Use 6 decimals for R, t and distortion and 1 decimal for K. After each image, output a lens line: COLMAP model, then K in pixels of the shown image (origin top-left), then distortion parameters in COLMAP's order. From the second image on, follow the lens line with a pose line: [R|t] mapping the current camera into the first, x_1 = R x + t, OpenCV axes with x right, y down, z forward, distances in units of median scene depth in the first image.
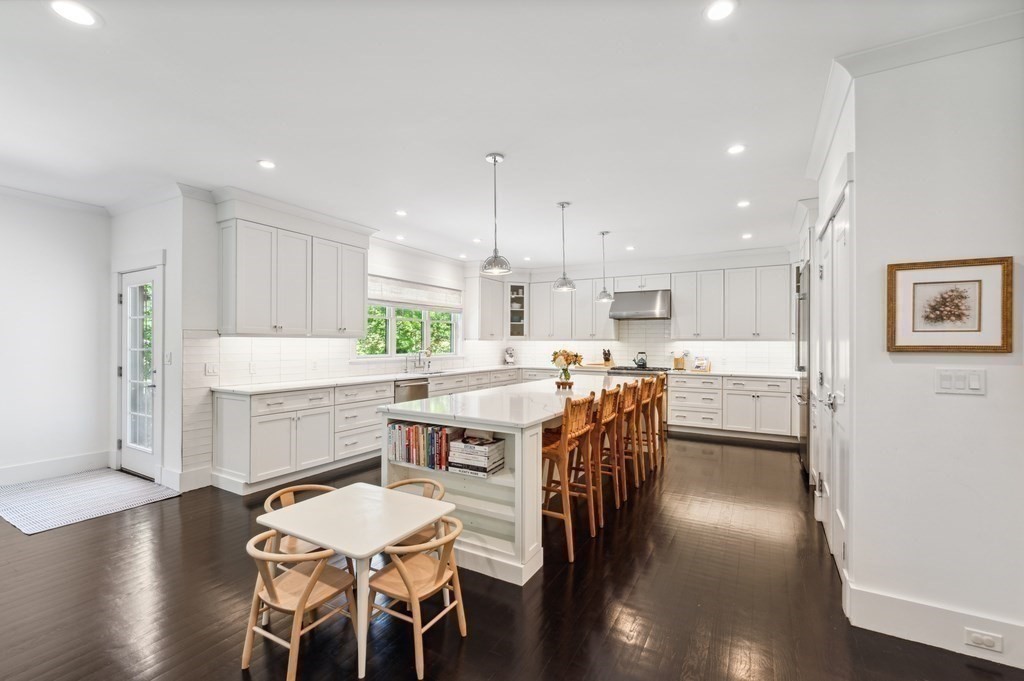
lens RADIAL K [[462.6, 0, 505.7], [0, 462.6, 339.3], [0, 0, 1]] dist [0.003802, 0.000652]
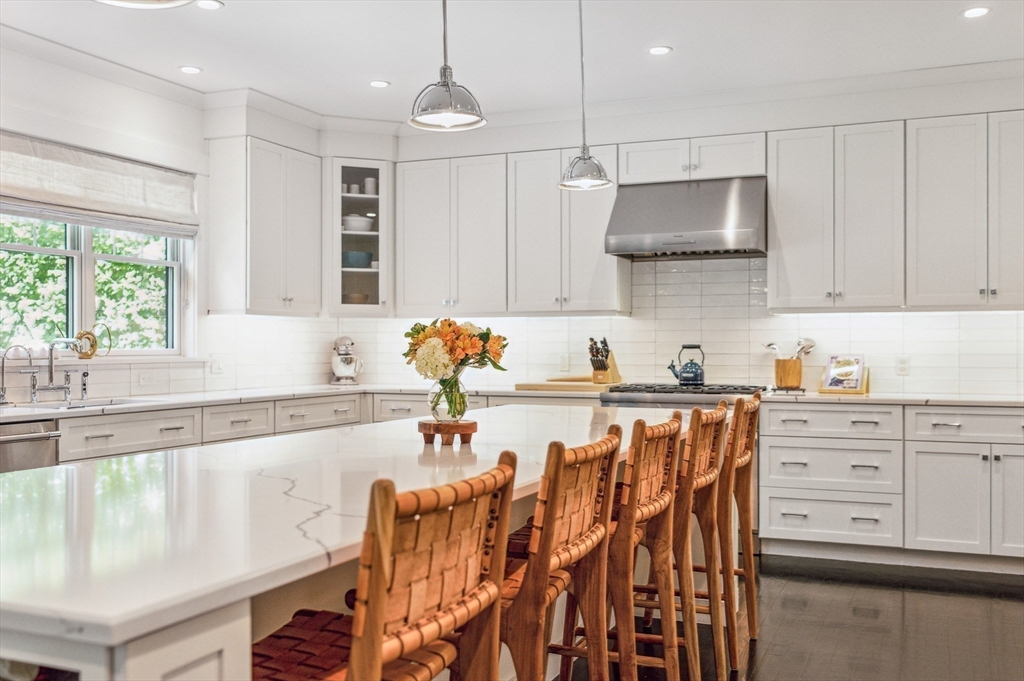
lens RADIAL K [[1001.8, 0, 514.8], [0, 1001.8, 342.1], [0, 0, 1]] dist [0.005401, 0.000000]
pose [[0.993587, -0.004683, 0.112975, 0.066101], [0.004595, 0.999989, 0.001042, 0.026134], [-0.112979, -0.000516, 0.993597, 0.228704]]
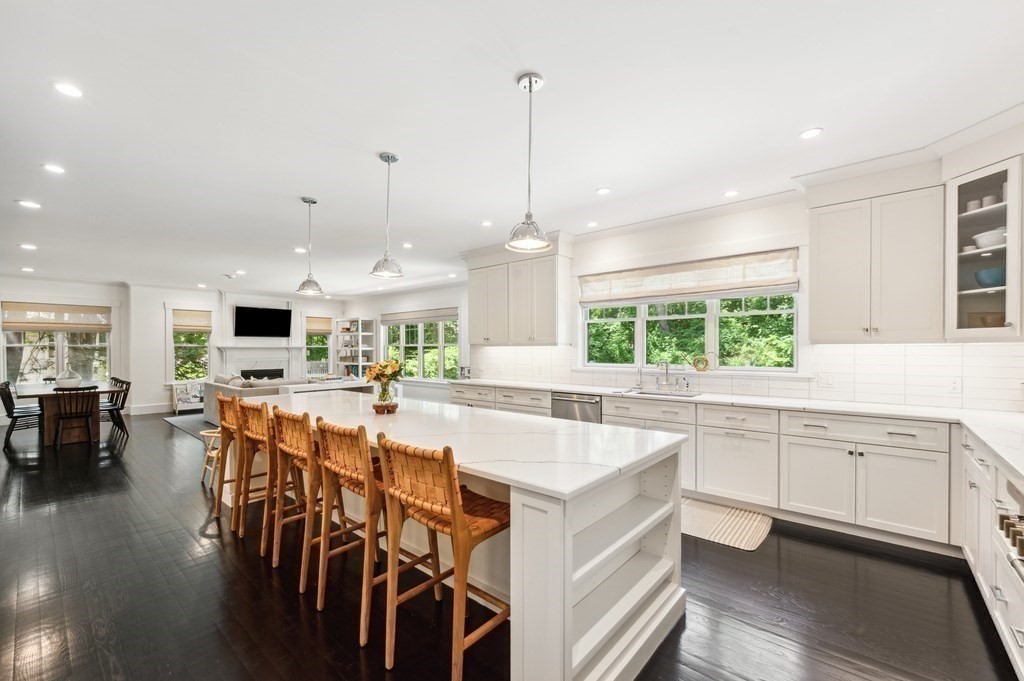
lens RADIAL K [[416.7, 0, 504.6], [0, 416.7, 349.9], [0, 0, 1]] dist [0.000893, 0.000437]
pose [[-0.196145, -0.004669, -0.980564, 0.454552], [0.004805, 0.999972, -0.005723, 0.009963], [0.980563, -0.005834, -0.196117, 0.842261]]
